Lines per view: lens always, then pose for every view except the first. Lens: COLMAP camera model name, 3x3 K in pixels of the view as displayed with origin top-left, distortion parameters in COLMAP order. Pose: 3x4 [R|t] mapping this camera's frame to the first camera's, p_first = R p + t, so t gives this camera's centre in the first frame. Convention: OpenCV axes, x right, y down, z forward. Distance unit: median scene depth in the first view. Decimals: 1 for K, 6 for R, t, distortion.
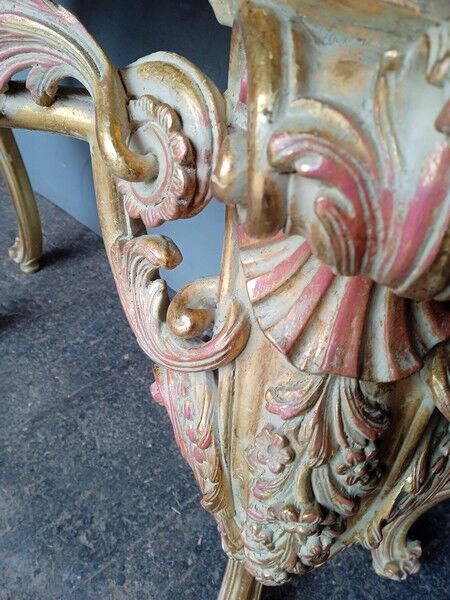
lens RADIAL K [[508.1, 0, 226.2], [0, 508.1, 298.7], [0, 0, 1]] dist [0.103868, -0.191703]
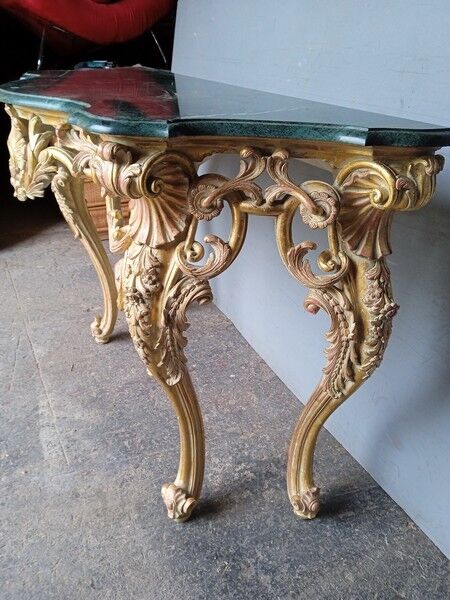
lens RADIAL K [[502.6, 0, 226.3], [0, 502.6, 298.3], [0, 0, 1]] dist [0.114012, -0.198472]
pose [[0.920205, 0.108865, -0.375994, 0.567238], [-0.204507, 0.952737, -0.224654, 0.316948], [0.333767, 0.283621, 0.898977, -0.478477]]
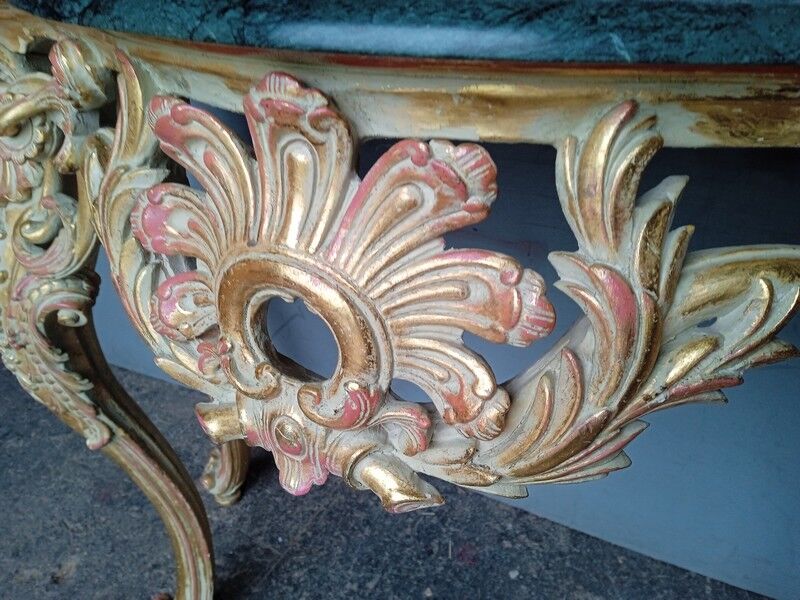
lens RADIAL K [[679.5, 0, 400.0], [0, 679.5, 300.0], [0, 0, 1]] dist [0.116585, -0.202186]
pose [[0.960701, -0.203634, 0.188645, -0.432990], [0.239212, 0.952104, -0.190463, -0.124169], [-0.140825, 0.228104, 0.963399, 0.031473]]
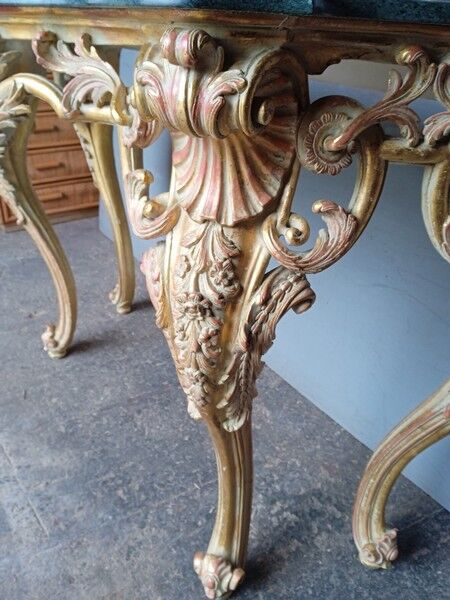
lens RADIAL K [[508.1, 0, 226.2], [0, 508.1, 298.7], [0, 0, 1]] dist [0.103868, -0.191703]
pose [[0.974745, 0.057332, -0.215837, 0.209597], [-0.106136, 0.969286, -0.221854, 0.253898], [0.196489, 0.239160, 0.950892, -0.240708]]
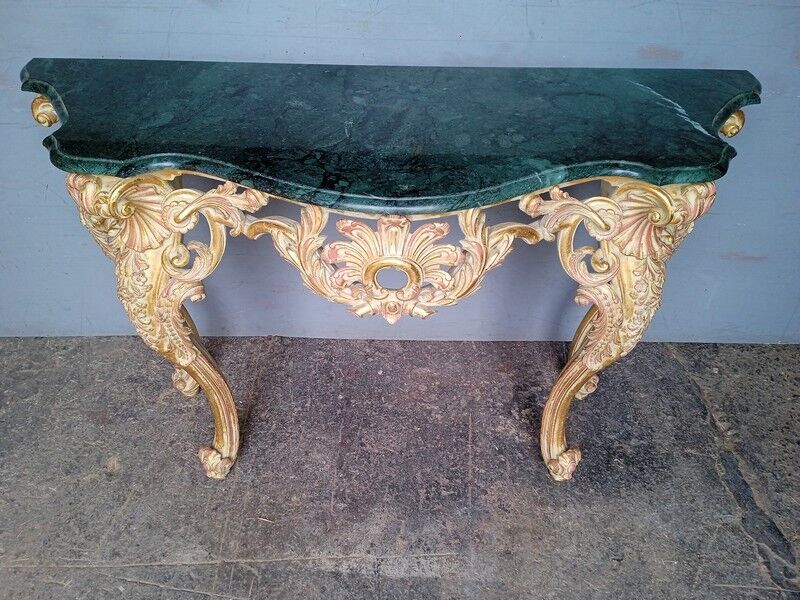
lens RADIAL K [[668.5, 0, 402.6], [0, 668.5, 297.2], [0, 0, 1]] dist [0.141510, -0.229010]
pose [[0.728508, -0.483065, 0.485720, -0.989304], [0.486309, 0.864069, 0.129954, -0.298807], [-0.482472, 0.141537, 0.864400, -0.631386]]
